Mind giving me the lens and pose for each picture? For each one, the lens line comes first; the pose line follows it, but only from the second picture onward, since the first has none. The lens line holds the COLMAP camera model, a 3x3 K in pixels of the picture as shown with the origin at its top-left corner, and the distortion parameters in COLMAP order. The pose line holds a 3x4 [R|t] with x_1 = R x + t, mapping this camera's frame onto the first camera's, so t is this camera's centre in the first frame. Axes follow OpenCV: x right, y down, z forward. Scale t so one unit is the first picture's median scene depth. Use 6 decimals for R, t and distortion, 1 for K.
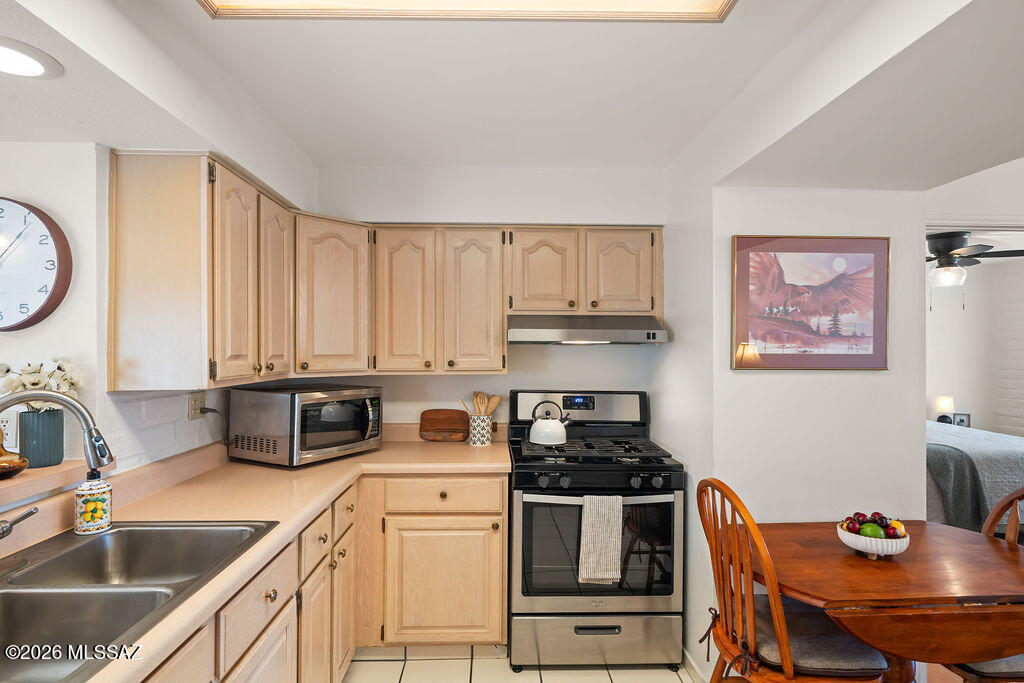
lens RADIAL K [[556.1, 0, 511.2], [0, 556.1, 340.6], [0, 0, 1]] dist [0.025665, -0.000154]
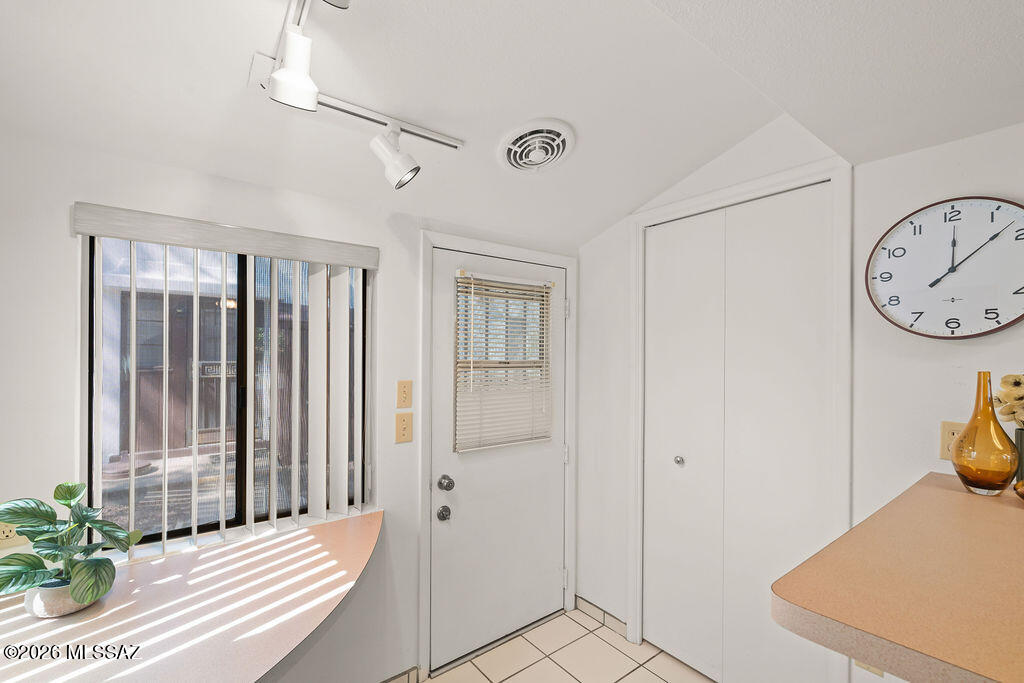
lens RADIAL K [[451.1, 0, 508.9], [0, 451.1, 349.2], [0, 0, 1]] dist [-0.003658, -0.000257]
pose [[0.581357, -0.008566, -0.813604, -0.446338], [0.011263, 0.999933, -0.002480, -0.004126], [0.813571, -0.007722, 0.581414, -0.032742]]
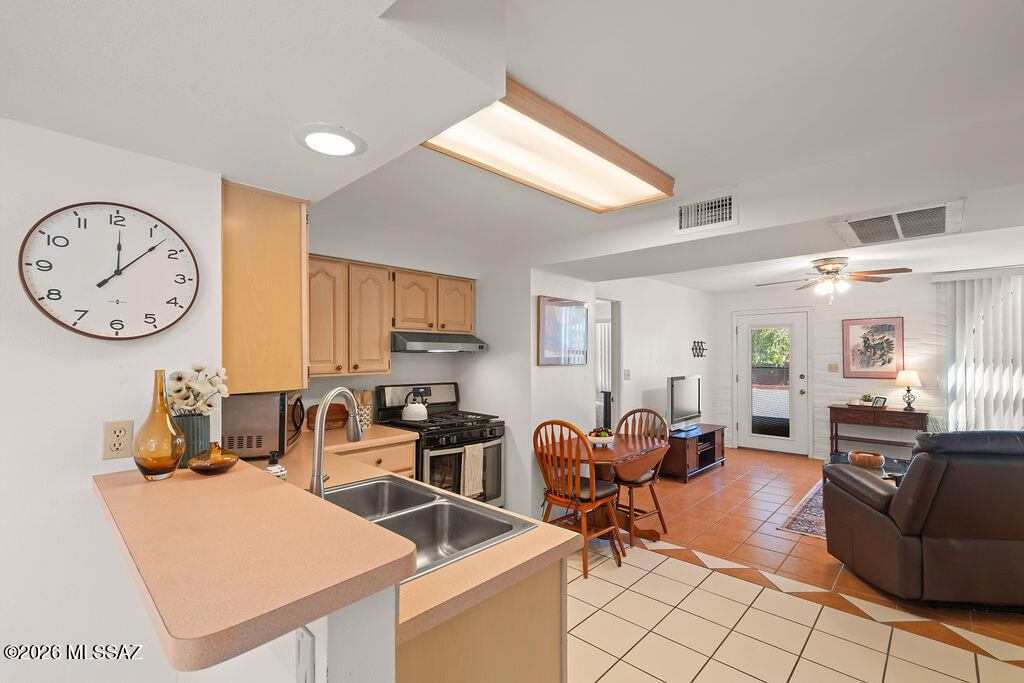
lens RADIAL K [[451.1, 0, 508.6], [0, 451.1, 350.8], [0, 0, 1]] dist [-0.003658, -0.000257]
pose [[0.718320, -0.000092, 0.695713, -0.592055], [-0.003167, 0.999989, 0.003402, -0.001965], [-0.695705, -0.004647, 0.718312, -0.022444]]
